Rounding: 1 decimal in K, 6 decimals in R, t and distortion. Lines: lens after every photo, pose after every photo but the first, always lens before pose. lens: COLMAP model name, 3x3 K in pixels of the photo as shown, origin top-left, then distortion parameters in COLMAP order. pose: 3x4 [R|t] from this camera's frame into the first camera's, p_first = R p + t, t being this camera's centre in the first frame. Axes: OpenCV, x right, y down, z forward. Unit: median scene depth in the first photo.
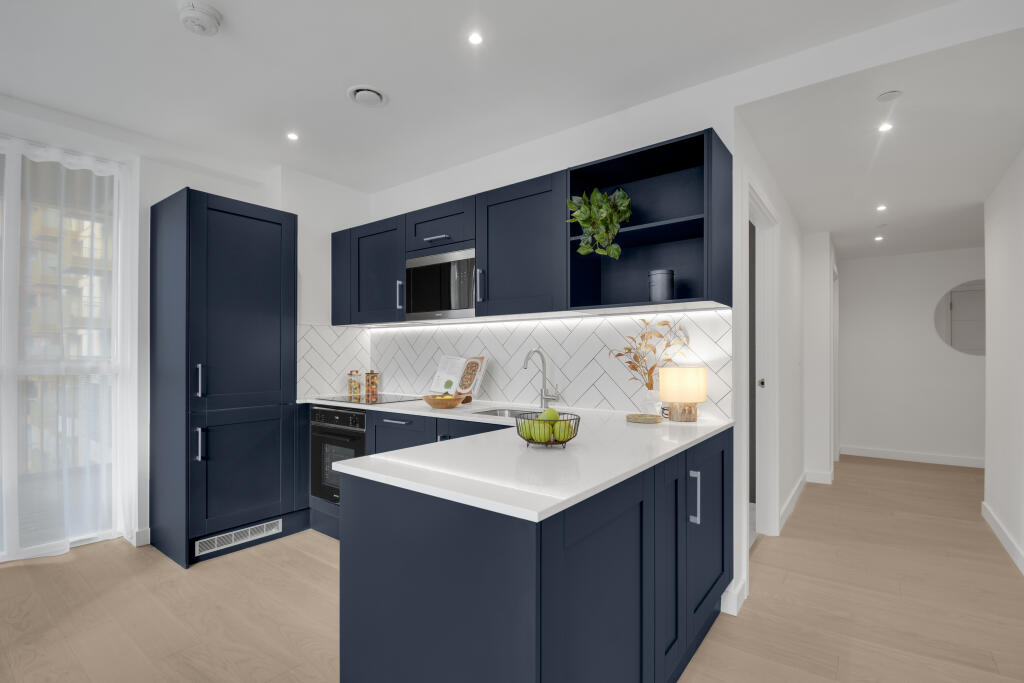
lens RADIAL K [[468.0, 0, 515.4], [0, 468.0, 346.7], [0, 0, 1]] dist [0.004790, 0.000033]
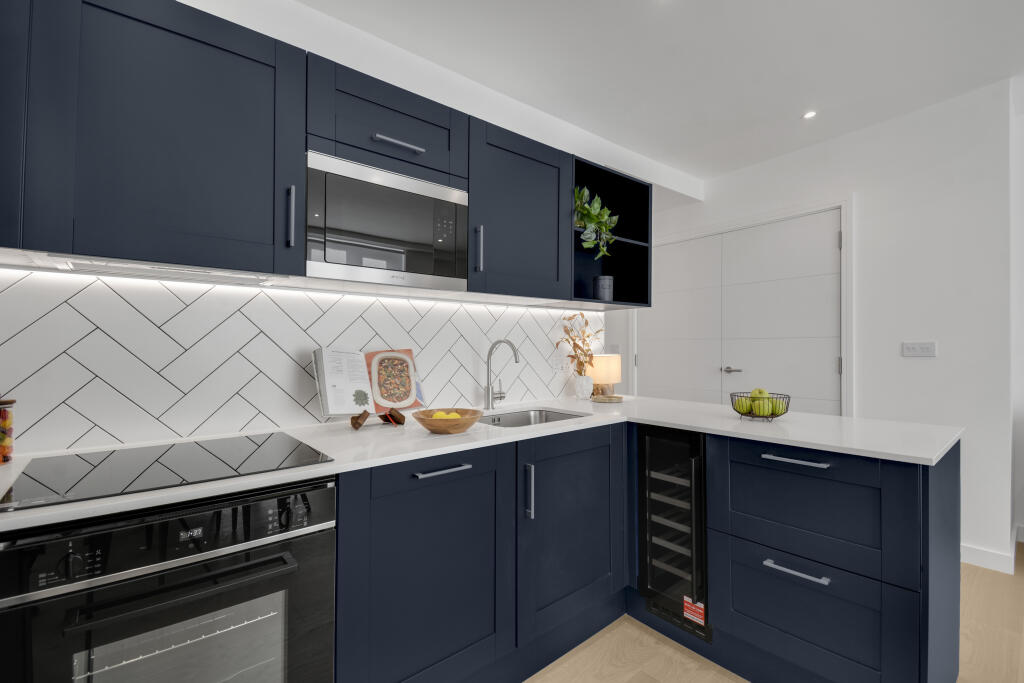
lens RADIAL K [[468.0, 0, 514.6], [0, 468.0, 341.3], [0, 0, 1]] dist [0.004790, 0.000033]
pose [[0.204184, -0.002296, 0.978930, -0.755151], [-0.028413, 0.999562, 0.008270, 0.001443], [-0.978520, -0.029503, 0.204029, 0.792620]]
